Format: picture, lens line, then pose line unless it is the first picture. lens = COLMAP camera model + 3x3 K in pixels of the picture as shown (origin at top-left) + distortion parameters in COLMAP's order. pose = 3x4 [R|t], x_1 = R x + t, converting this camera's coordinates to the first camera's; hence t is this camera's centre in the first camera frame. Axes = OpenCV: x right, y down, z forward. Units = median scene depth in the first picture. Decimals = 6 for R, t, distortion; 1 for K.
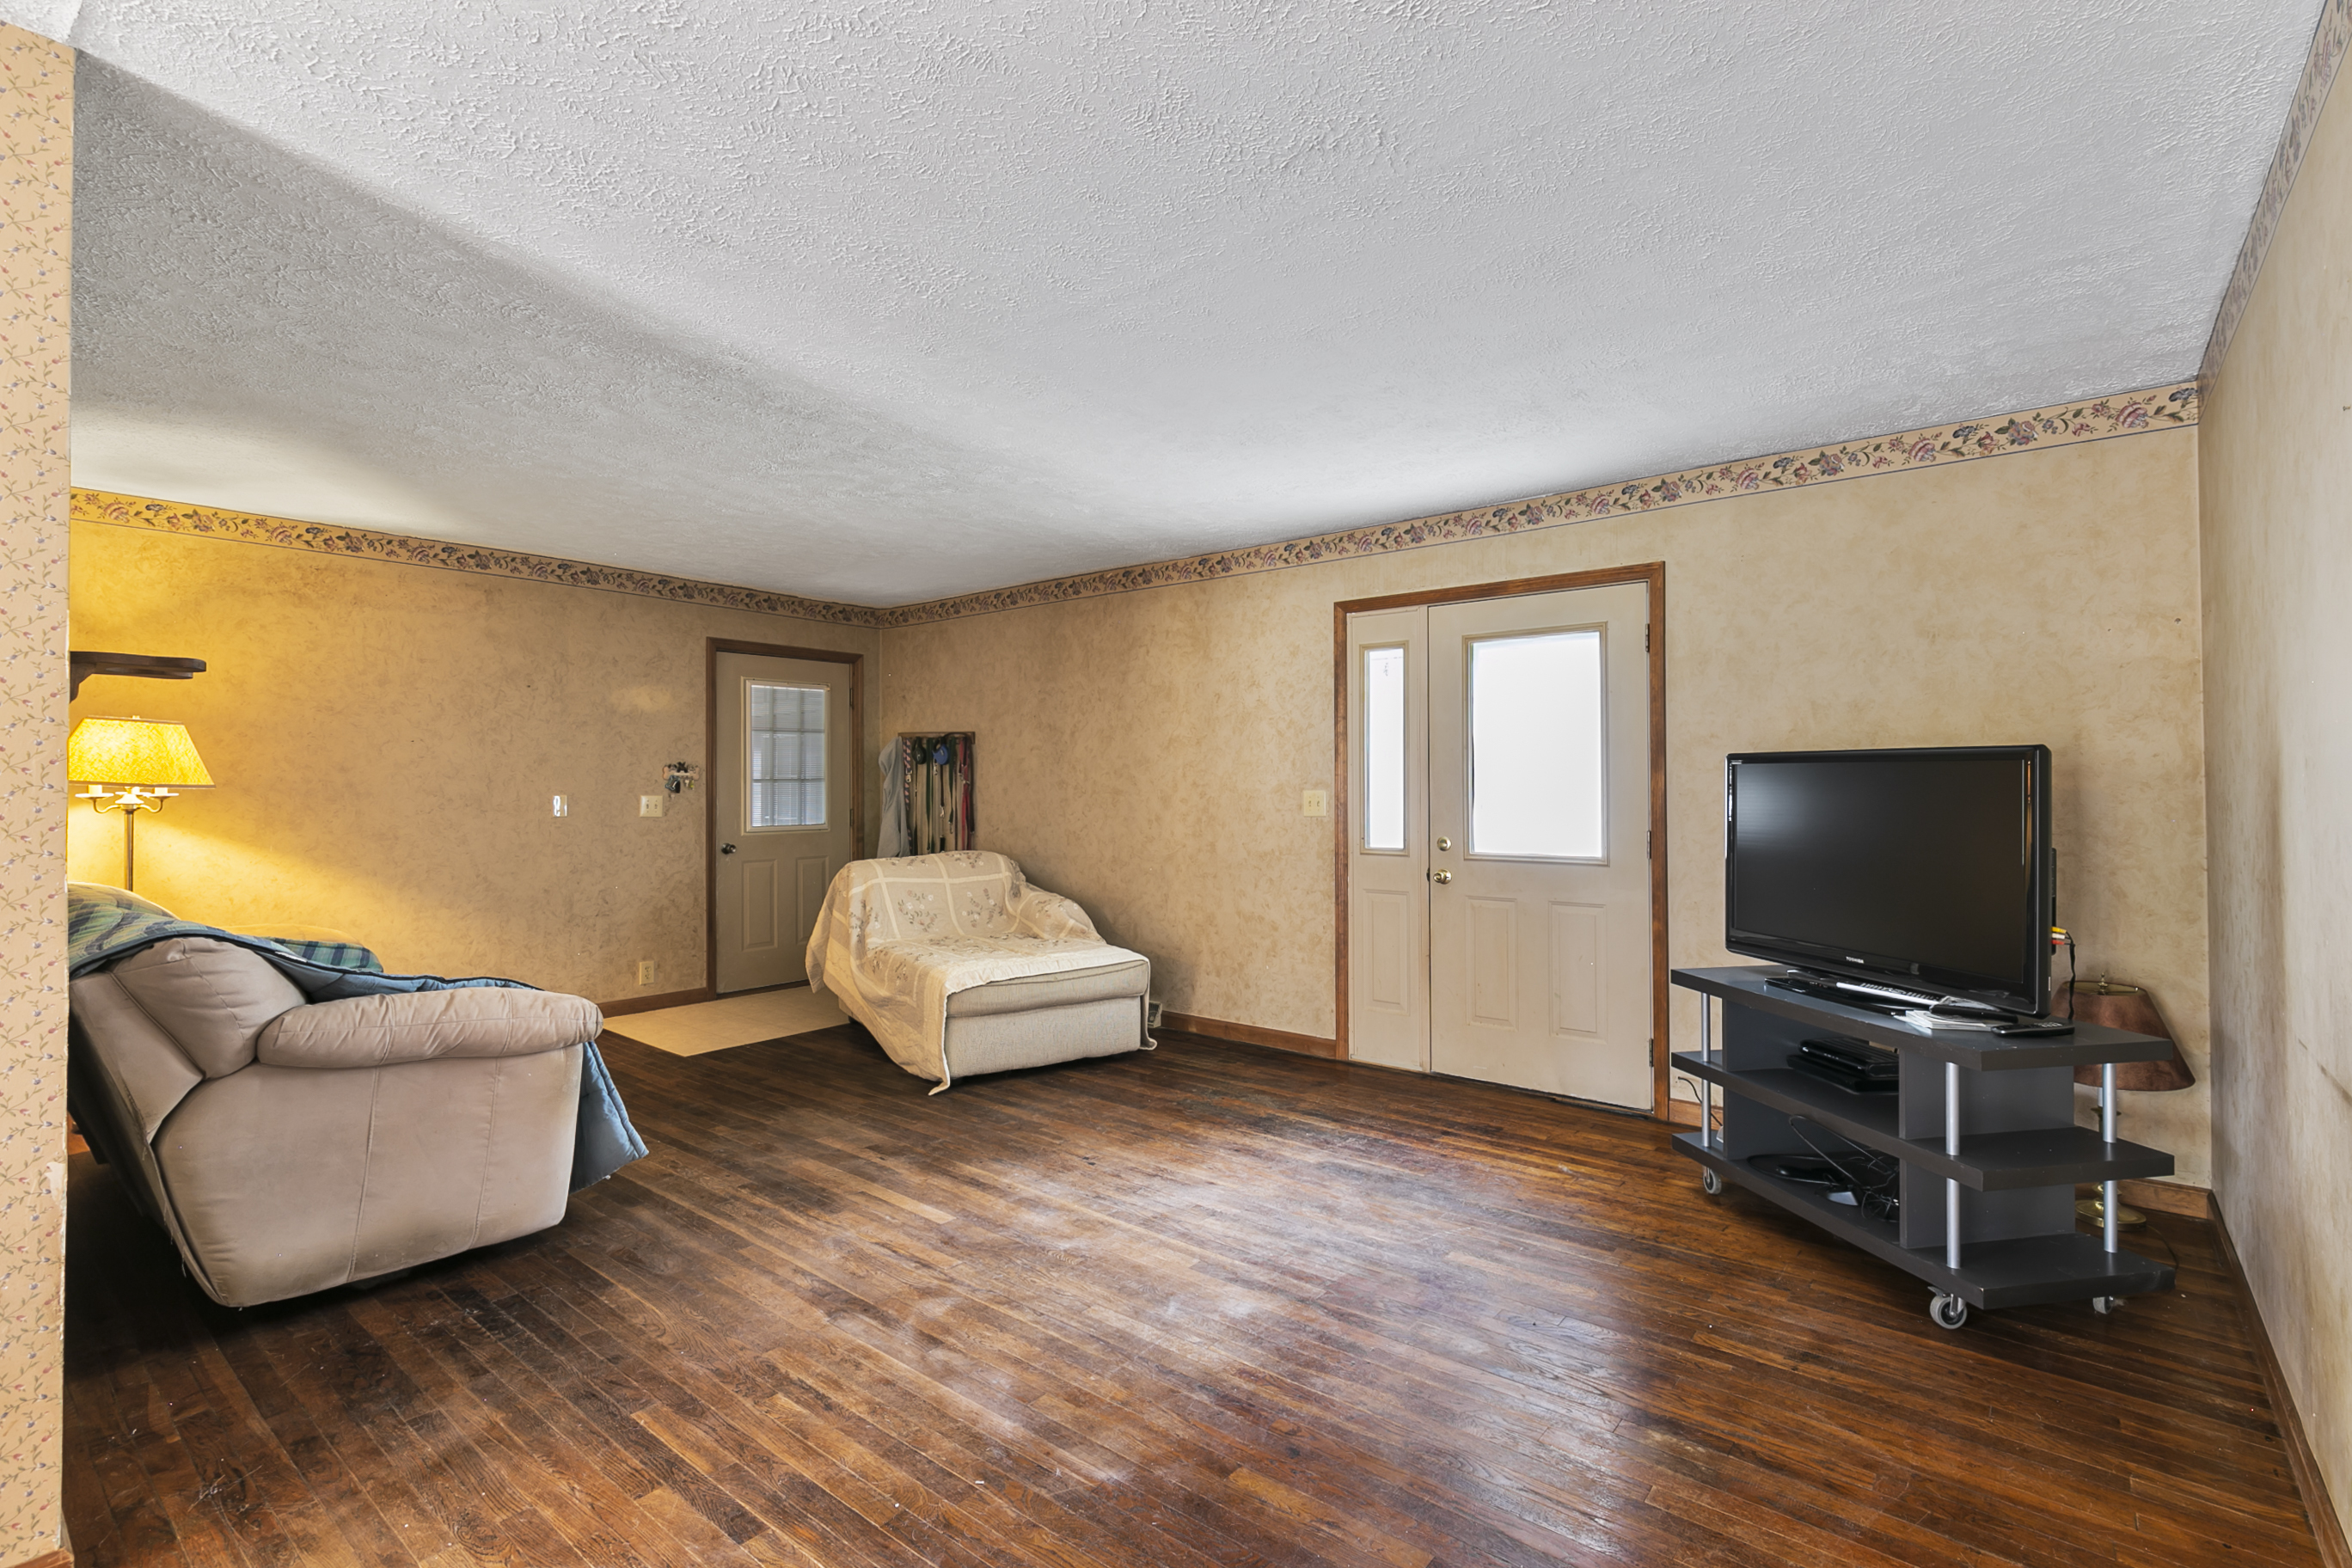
lens RADIAL K [[1071.5, 0, 1181.1], [0, 1071.5, 769.6], [0, 0, 1]] dist [-0.002252, -0.000039]
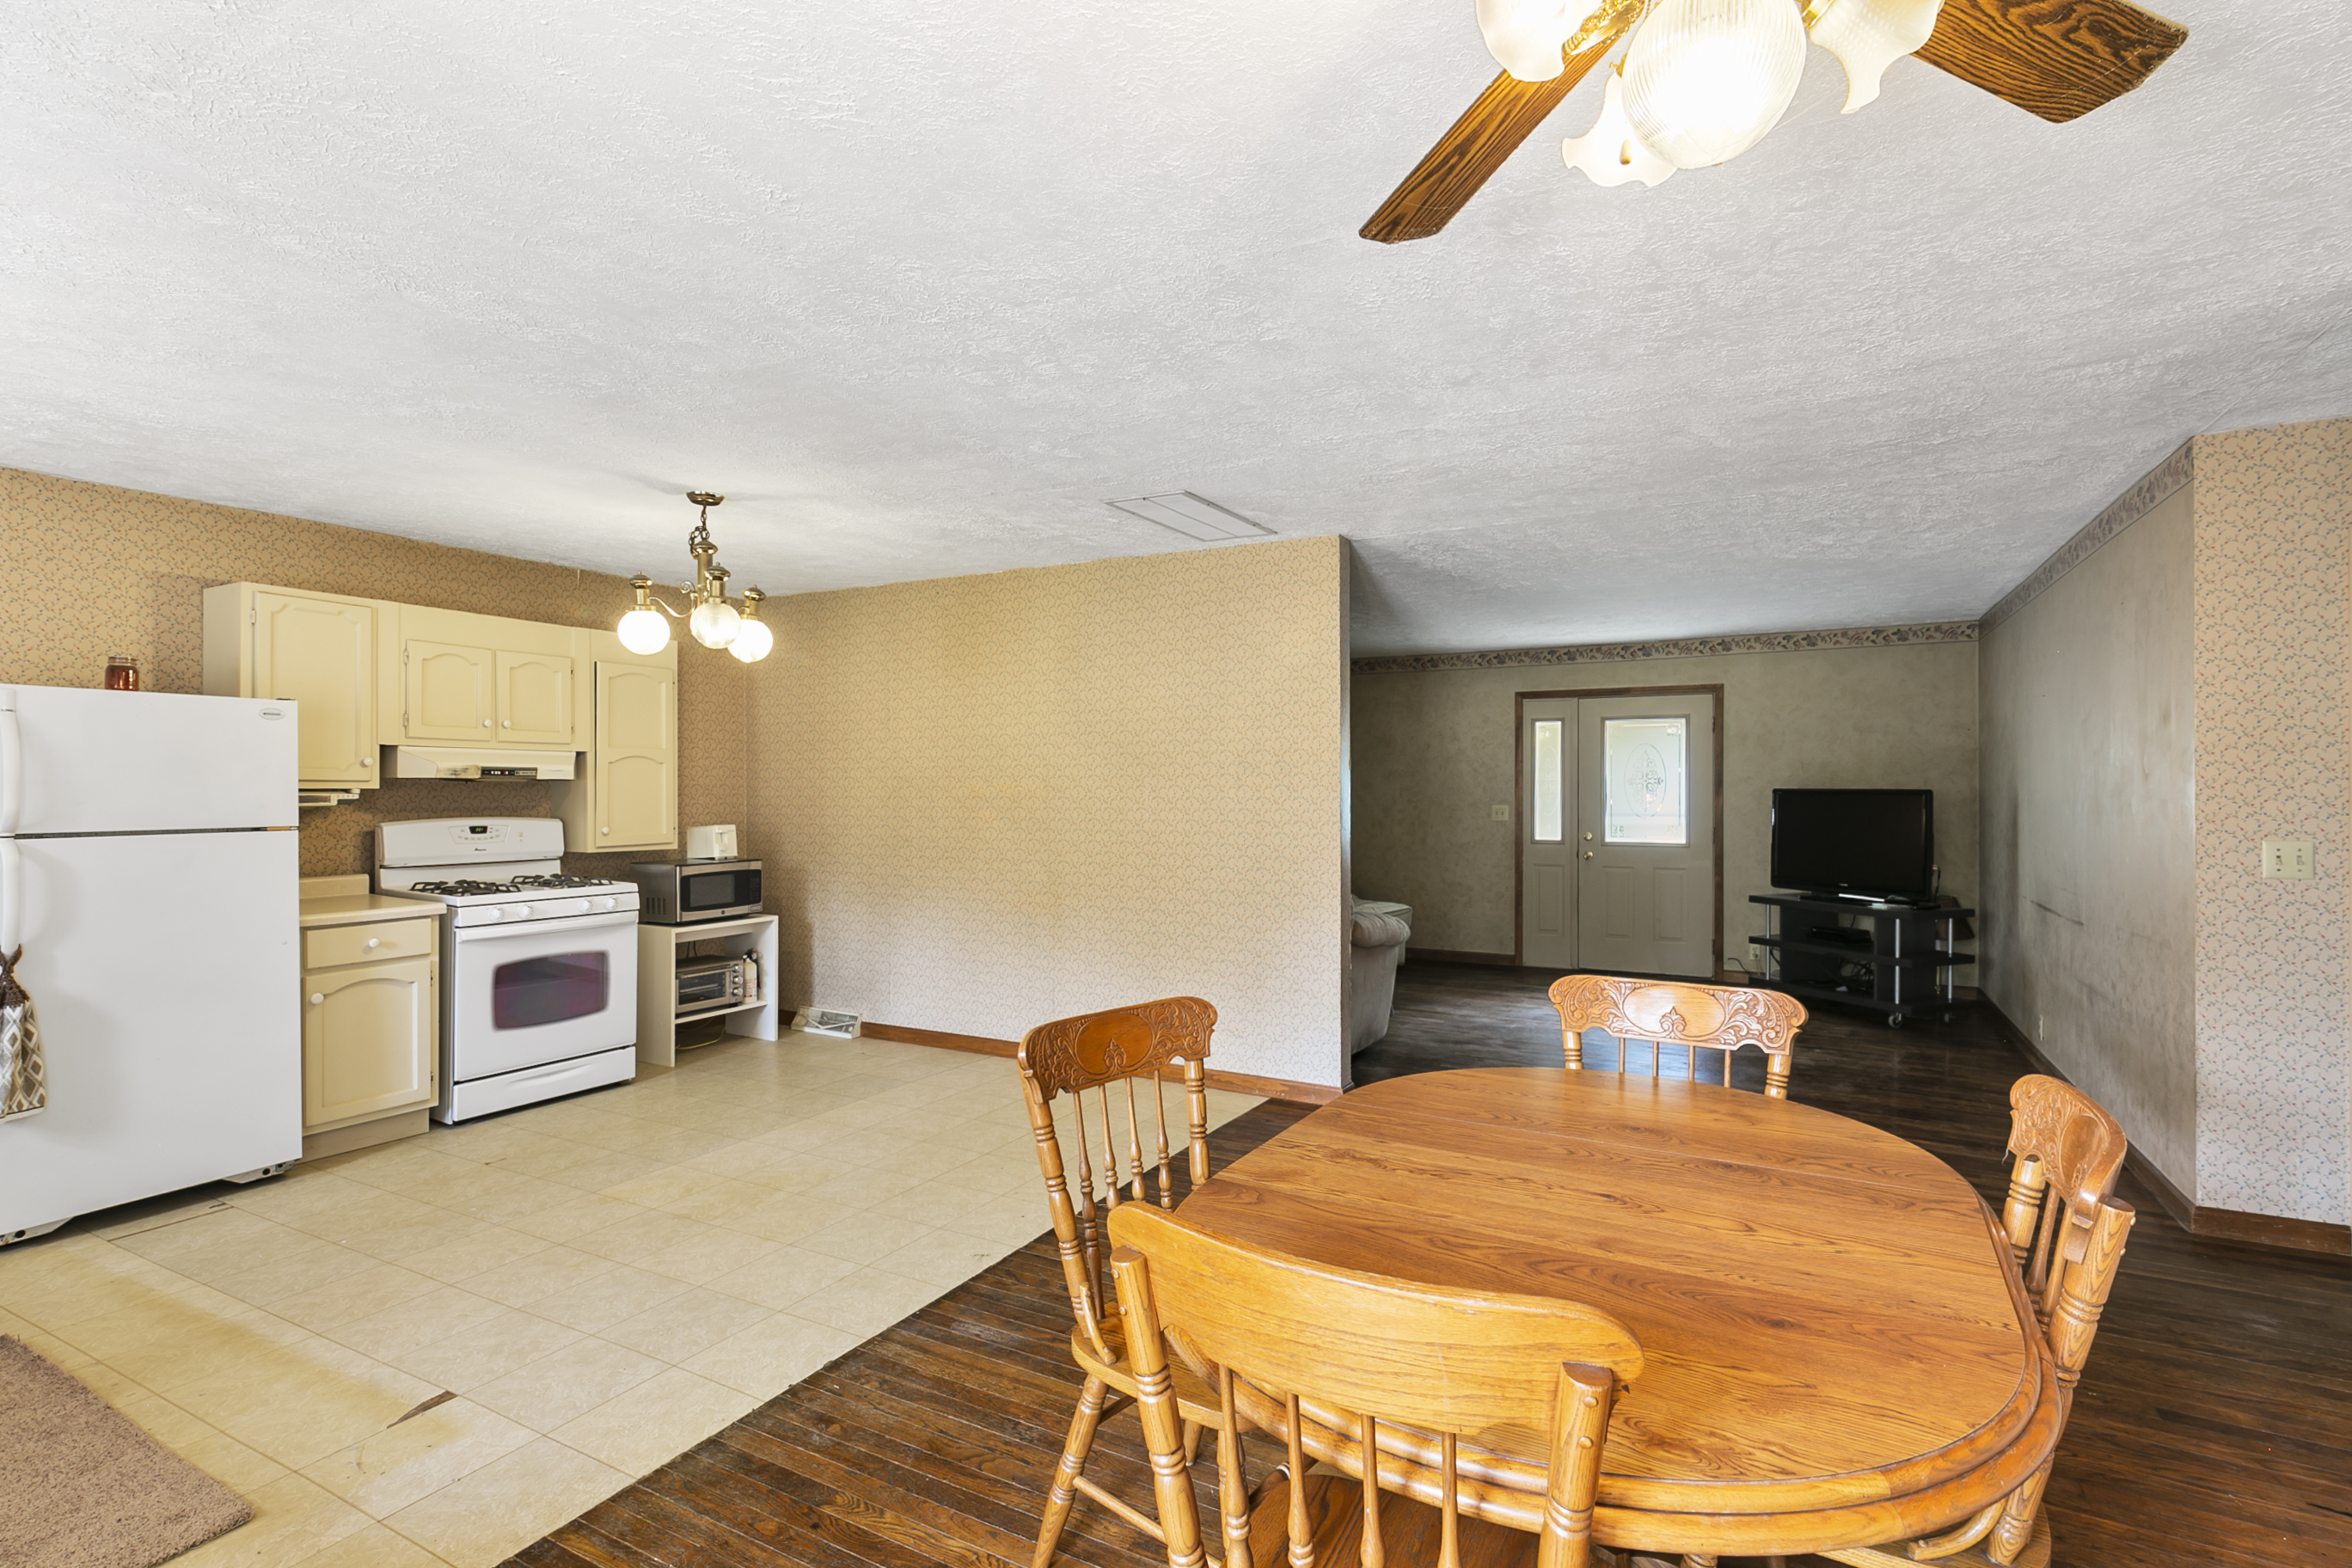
lens RADIAL K [[1094.7, 0, 1188.5], [0, 1094.7, 791.5], [0, 0, 1]] dist [-0.002403, -0.000039]
pose [[0.981953, 0.003338, 0.189096, -0.825750], [-0.005670, 0.999914, 0.011792, -0.023543], [-0.189040, -0.012651, 0.981888, -0.700365]]
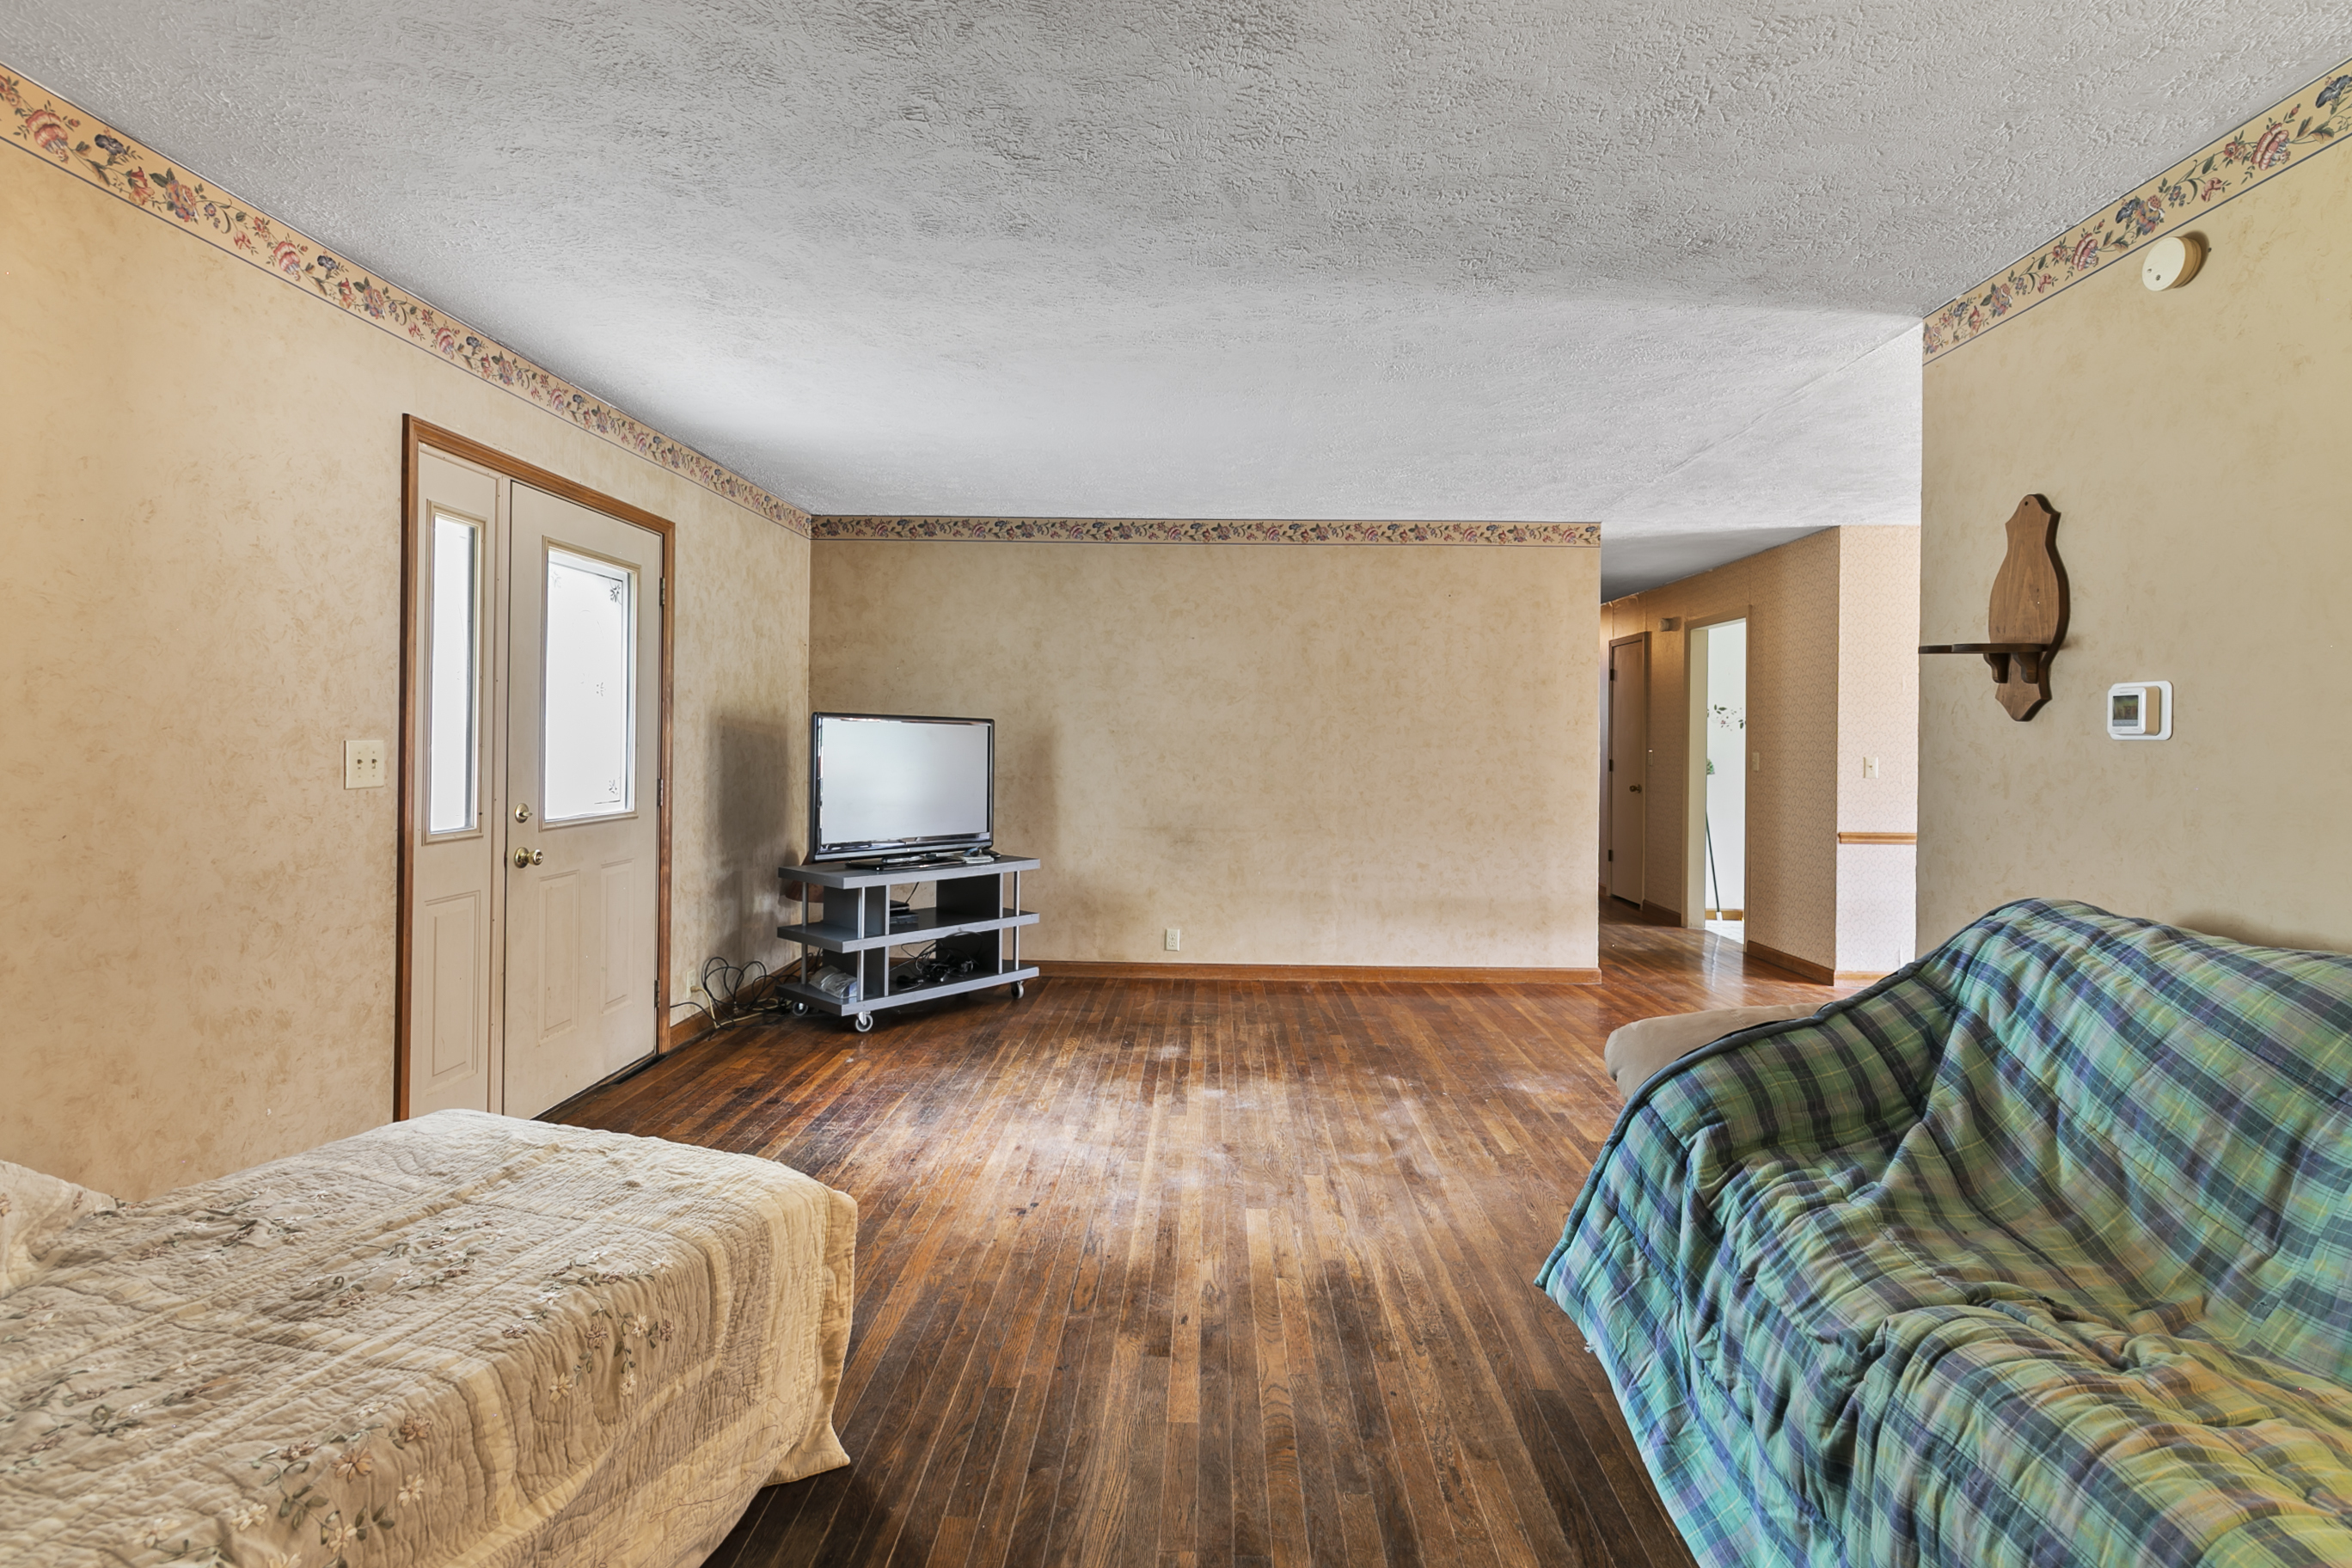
lens RADIAL K [[1086.5, 0, 1190.1], [0, 1086.5, 738.2], [0, 0, 1]] dist [-0.000446, -0.000017]
pose [[-0.614311, -0.002594, 0.789060, -0.706367], [-0.018869, 0.999757, -0.011404, 0.020944], [-0.788839, -0.021895, -0.614210, 1.251236]]
